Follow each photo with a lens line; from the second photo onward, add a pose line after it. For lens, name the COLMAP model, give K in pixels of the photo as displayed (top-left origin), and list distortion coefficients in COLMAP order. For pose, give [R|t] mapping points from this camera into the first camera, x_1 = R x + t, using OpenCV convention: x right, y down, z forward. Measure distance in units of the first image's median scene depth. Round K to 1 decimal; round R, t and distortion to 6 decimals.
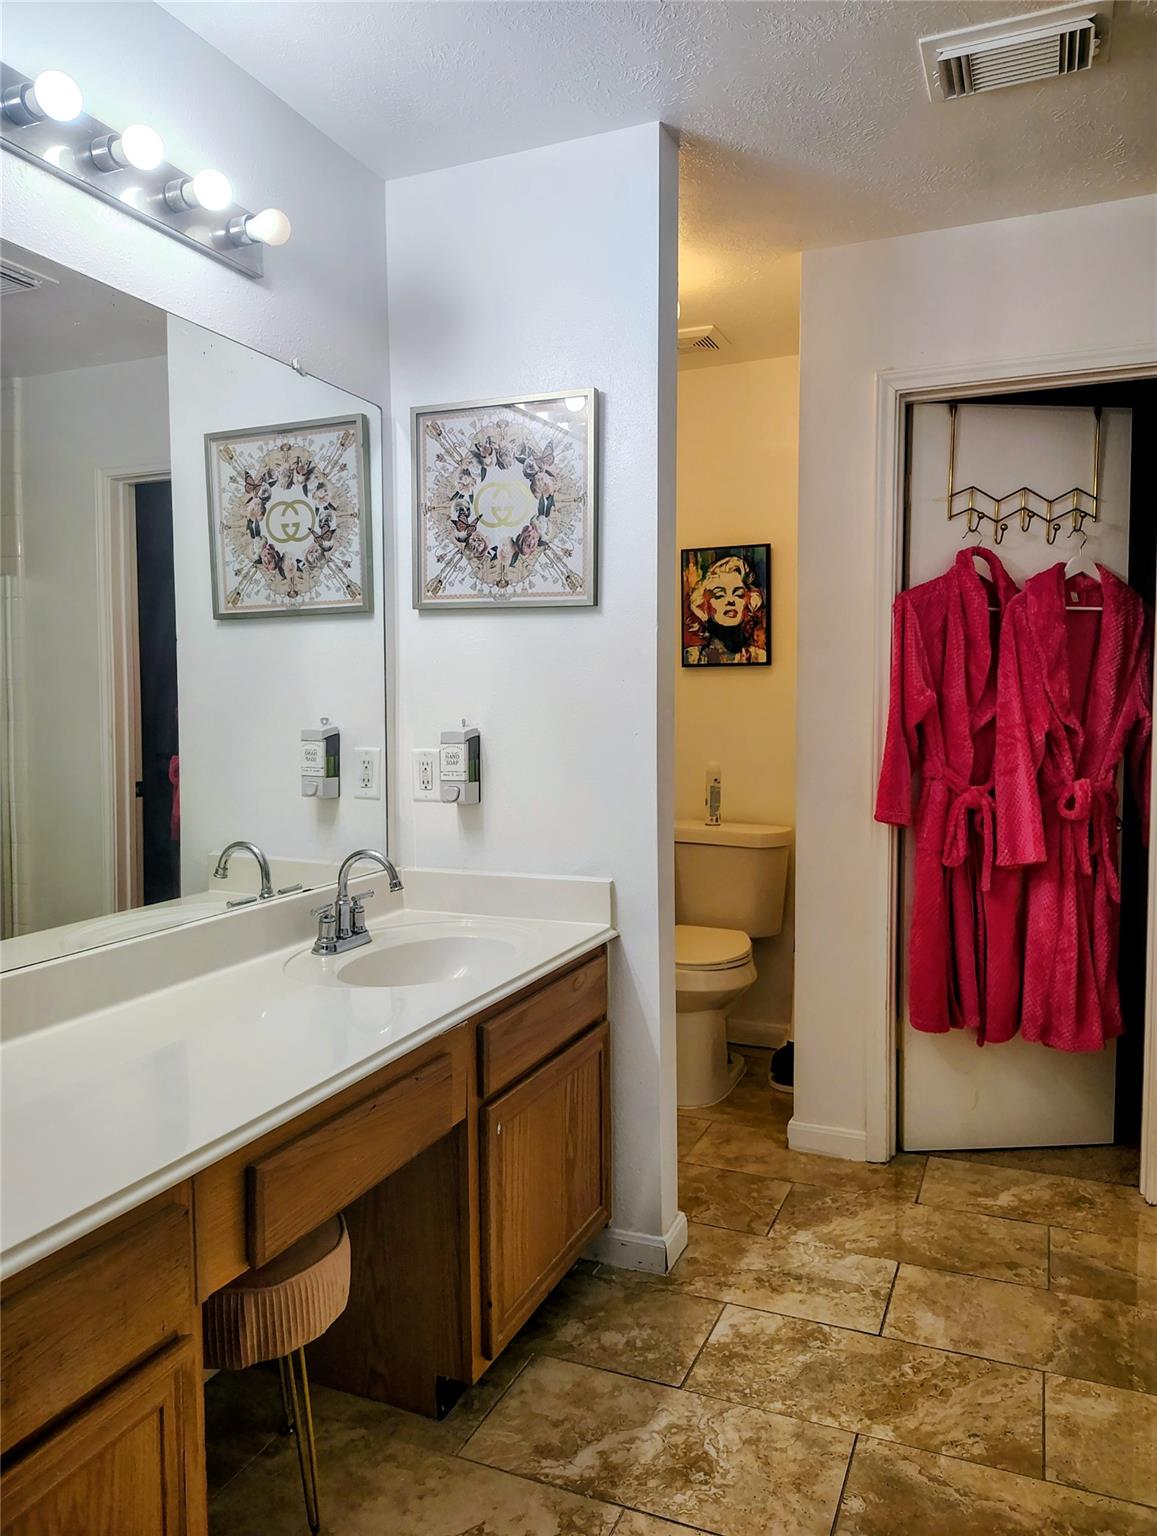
lens RADIAL K [[1113.5, 0, 578.5], [0, 1113.5, 768.0], [0, 0, 1]] dist [0.054223, -0.070553]
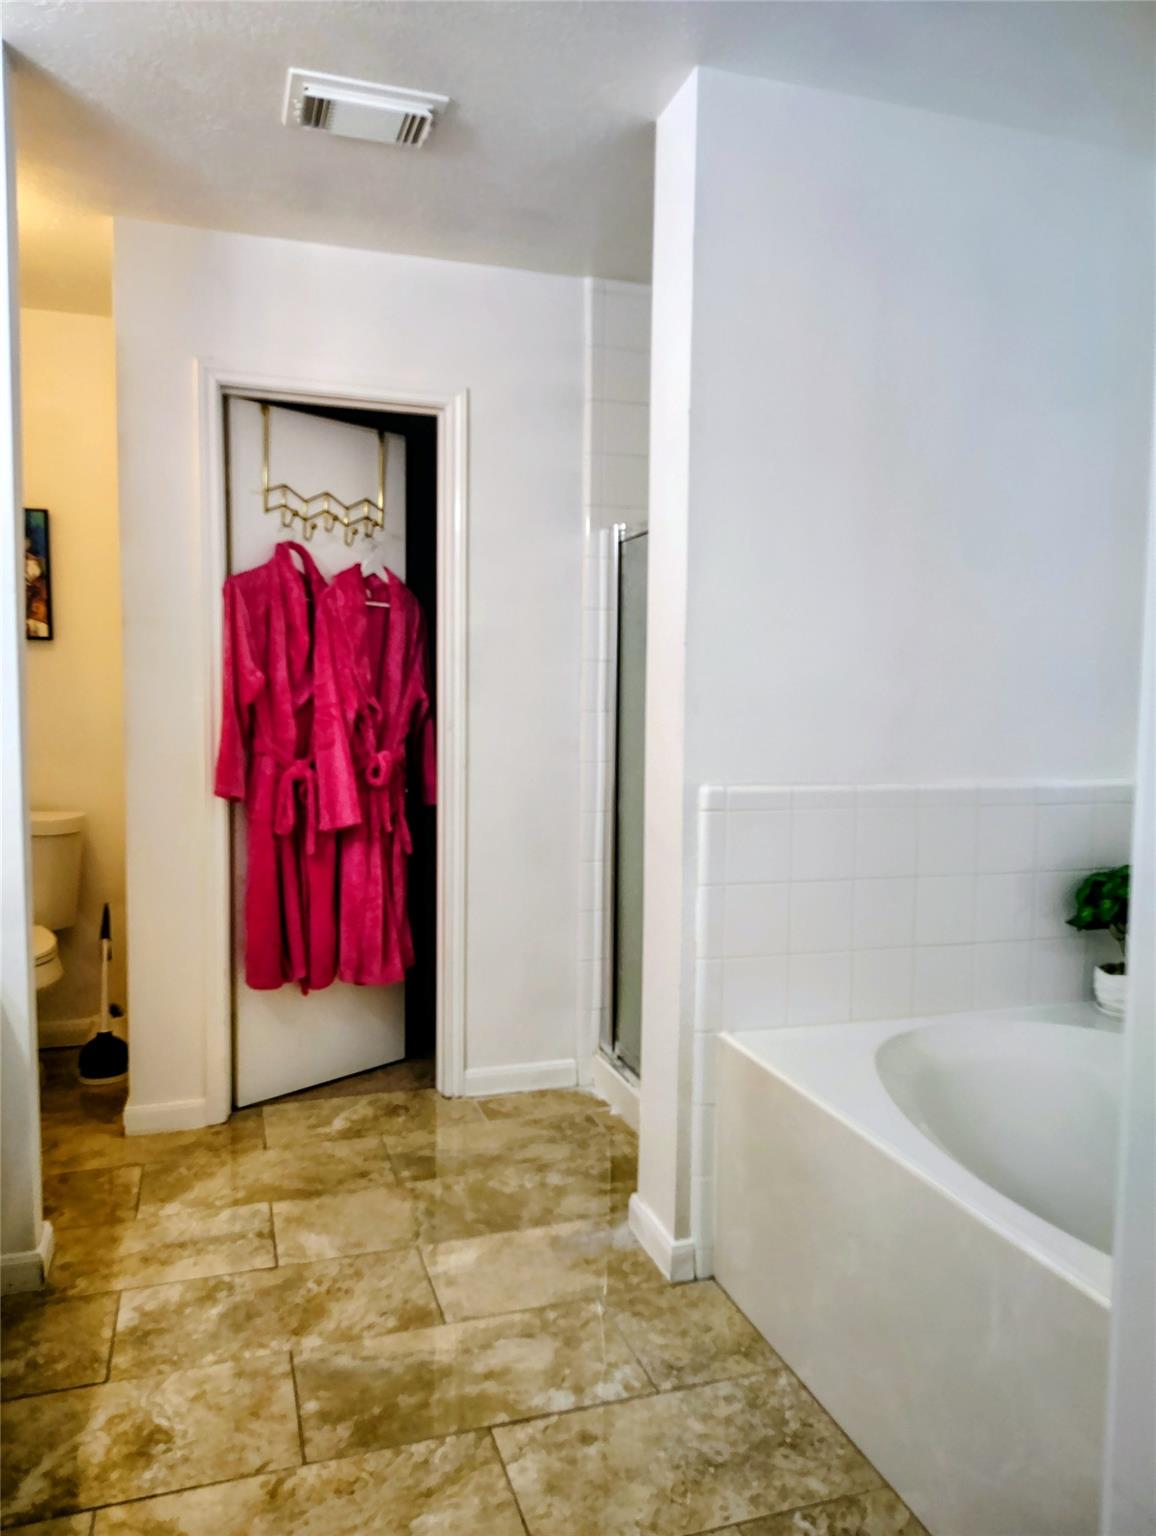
lens RADIAL K [[1111.2, 0, 578.0], [0, 1111.2, 768.0], [0, 0, 1]] dist [0.074257, -0.053534]
pose [[0.752607, -0.034876, 0.657545, -0.163773], [0.025096, 0.999390, 0.024283, 0.004467], [-0.657991, -0.001774, 0.753023, -0.006329]]
